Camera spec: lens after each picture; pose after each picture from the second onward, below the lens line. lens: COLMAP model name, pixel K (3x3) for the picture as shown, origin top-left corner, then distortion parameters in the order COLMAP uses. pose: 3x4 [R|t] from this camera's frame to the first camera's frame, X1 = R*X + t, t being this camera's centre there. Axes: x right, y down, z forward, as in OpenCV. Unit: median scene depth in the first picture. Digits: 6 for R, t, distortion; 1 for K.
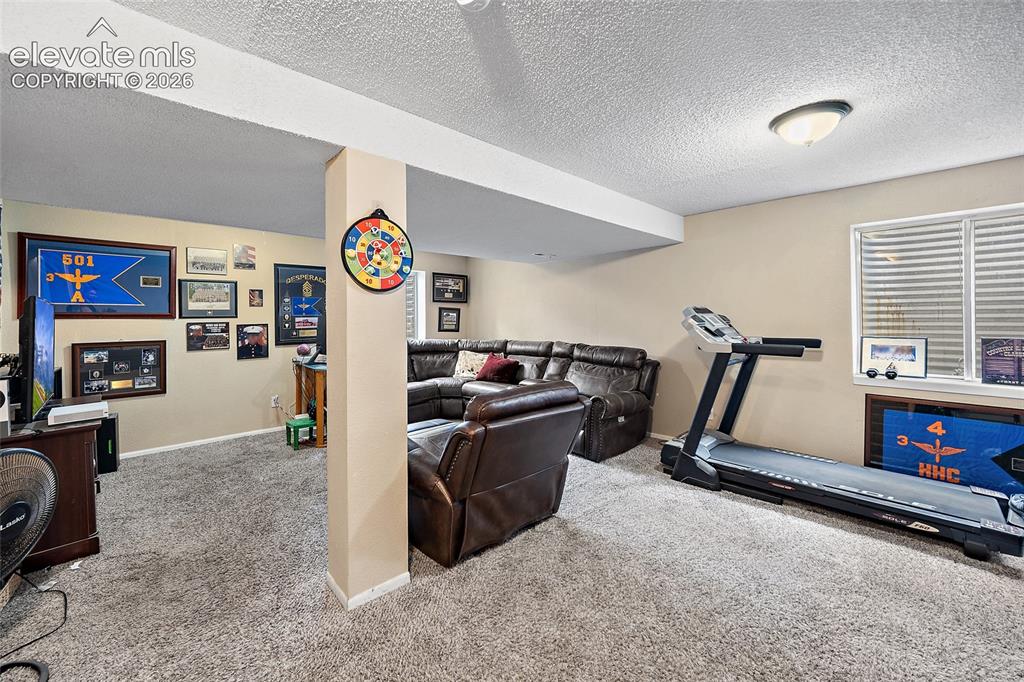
lens RADIAL K [[406.2, 0, 511.4], [0, 406.2, 327.7], [0, 0, 1]] dist [-0.000947, 0.000088]
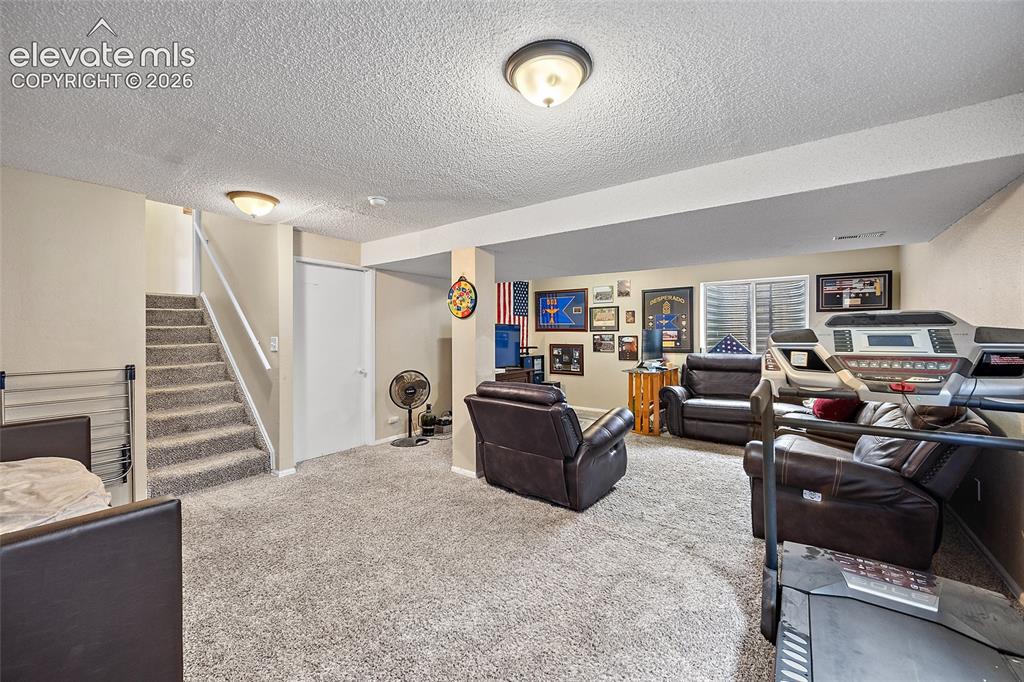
lens RADIAL K [[405.3, 0, 510.7], [0, 405.3, 342.0], [0, 0, 1]] dist [-0.000177, -0.000044]
pose [[0.174321, 0.029488, -0.984247, 0.728184], [-0.025843, 0.999344, 0.025363, -0.013599], [0.984350, 0.021015, 0.174968, 0.395332]]
